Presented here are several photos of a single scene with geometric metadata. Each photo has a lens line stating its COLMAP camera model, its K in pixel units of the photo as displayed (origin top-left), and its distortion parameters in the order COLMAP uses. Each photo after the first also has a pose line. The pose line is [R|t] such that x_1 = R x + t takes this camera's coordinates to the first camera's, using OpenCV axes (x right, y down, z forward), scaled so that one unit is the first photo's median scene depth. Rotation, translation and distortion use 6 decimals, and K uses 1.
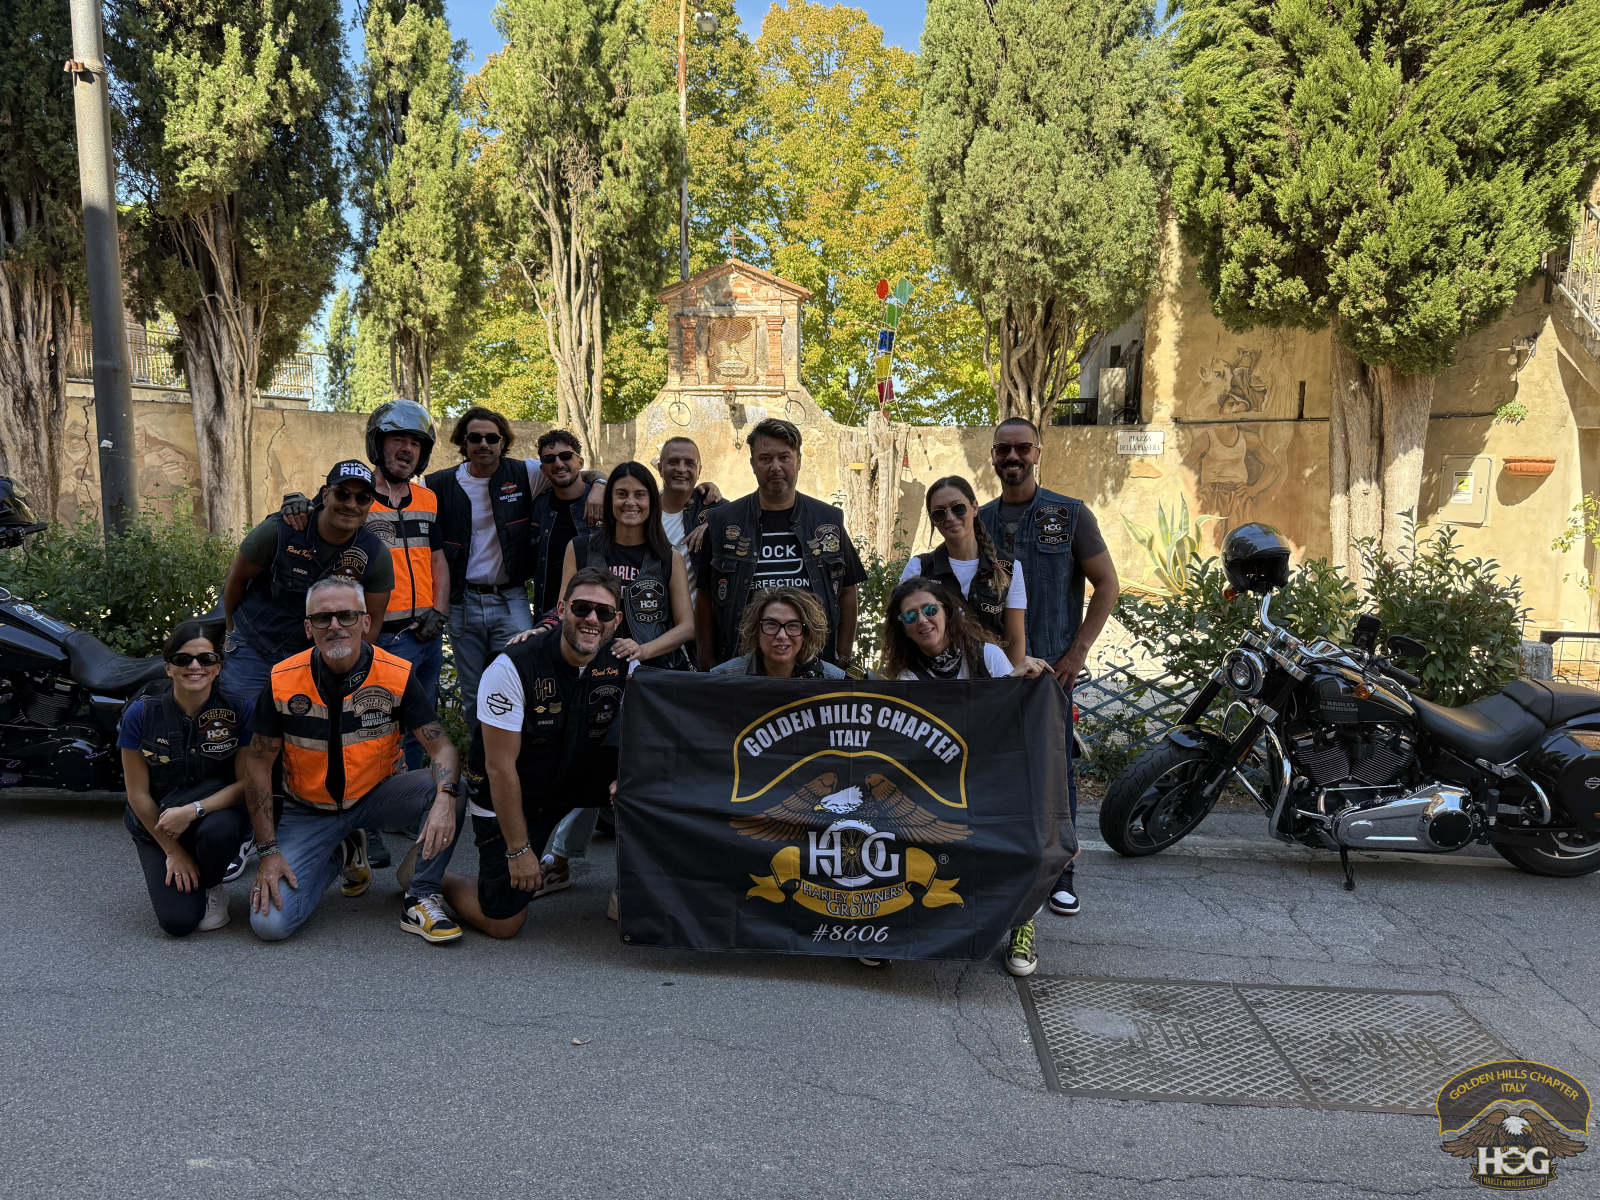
lens RADIAL K [[1134.5, 0, 790.2], [0, 1134.5, 605.0], [0, 0, 1]] dist [0.025903, -0.045153]
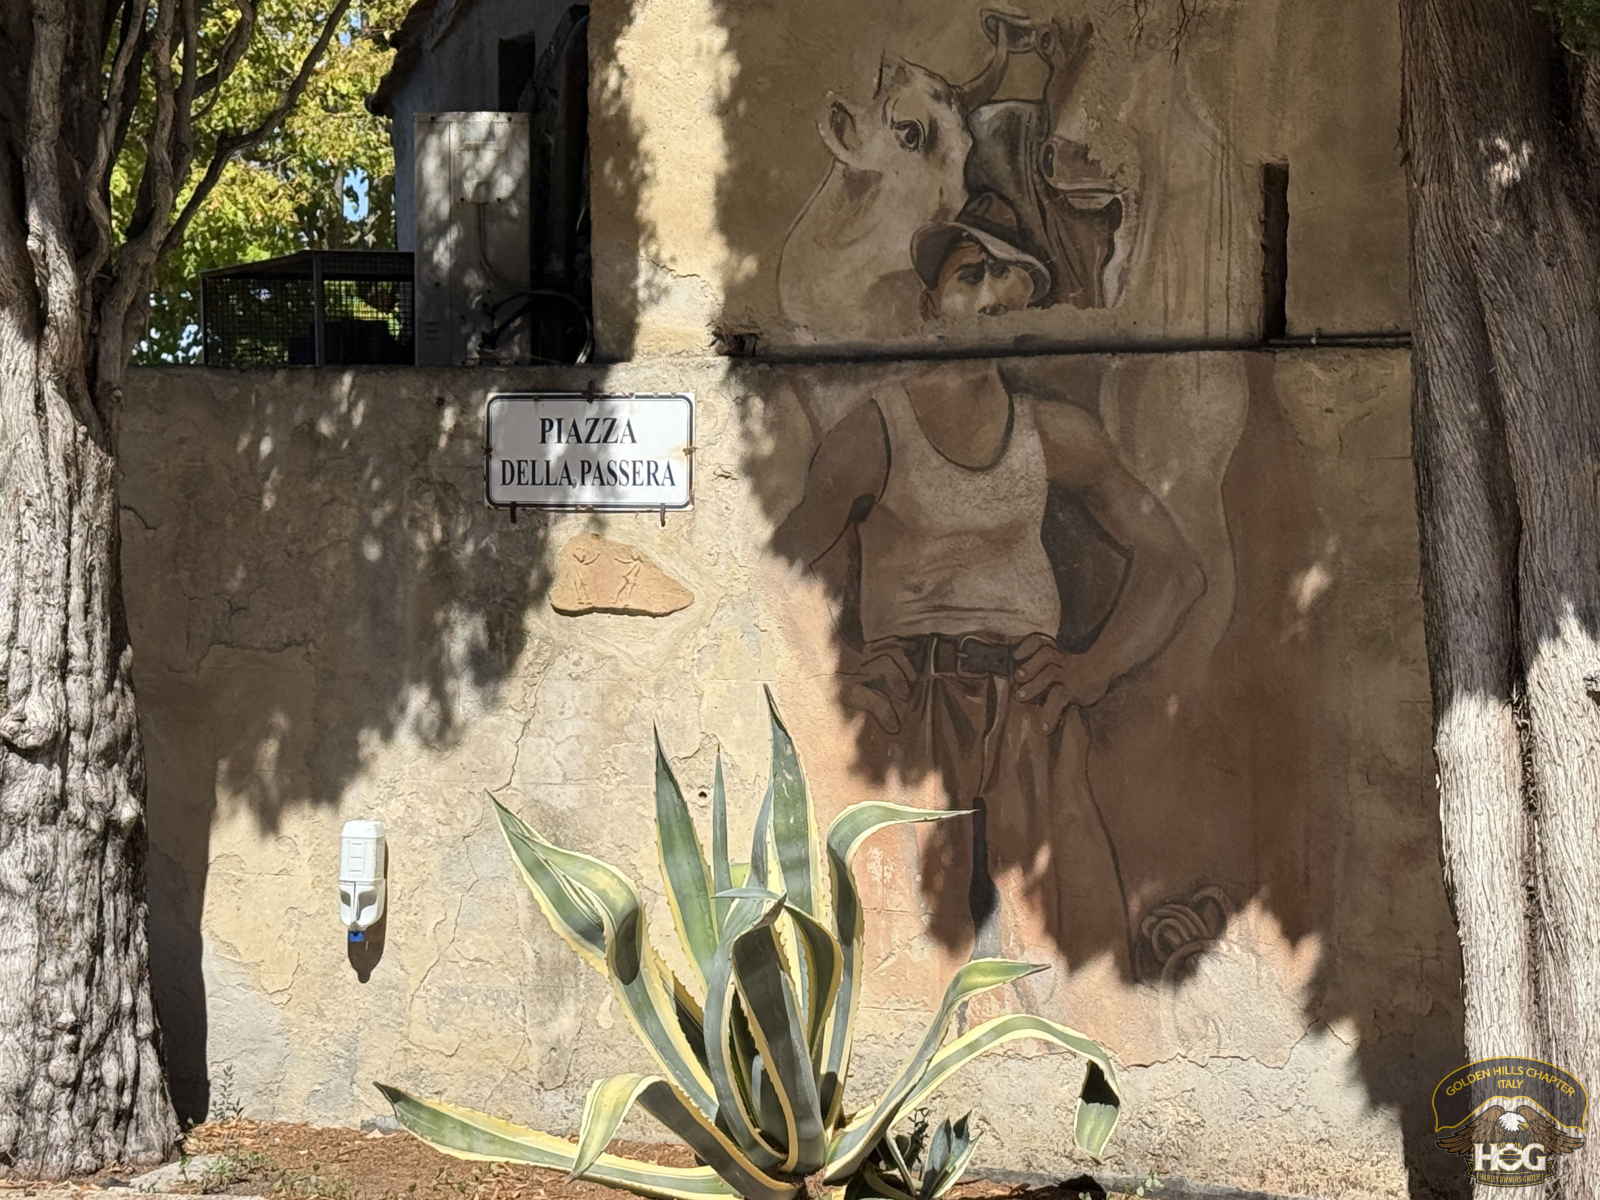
lens RADIAL K [[3607.7, 0, 801.7], [0, 3607.7, 602.4], [0, 0, 1]] dist [0.423112, 0.000000]
pose [[0.954661, -0.013502, 0.297389, 0.216533], [0.042541, 0.994906, -0.091393, -0.075242], [-0.294640, 0.099901, 0.950372, 0.518206]]
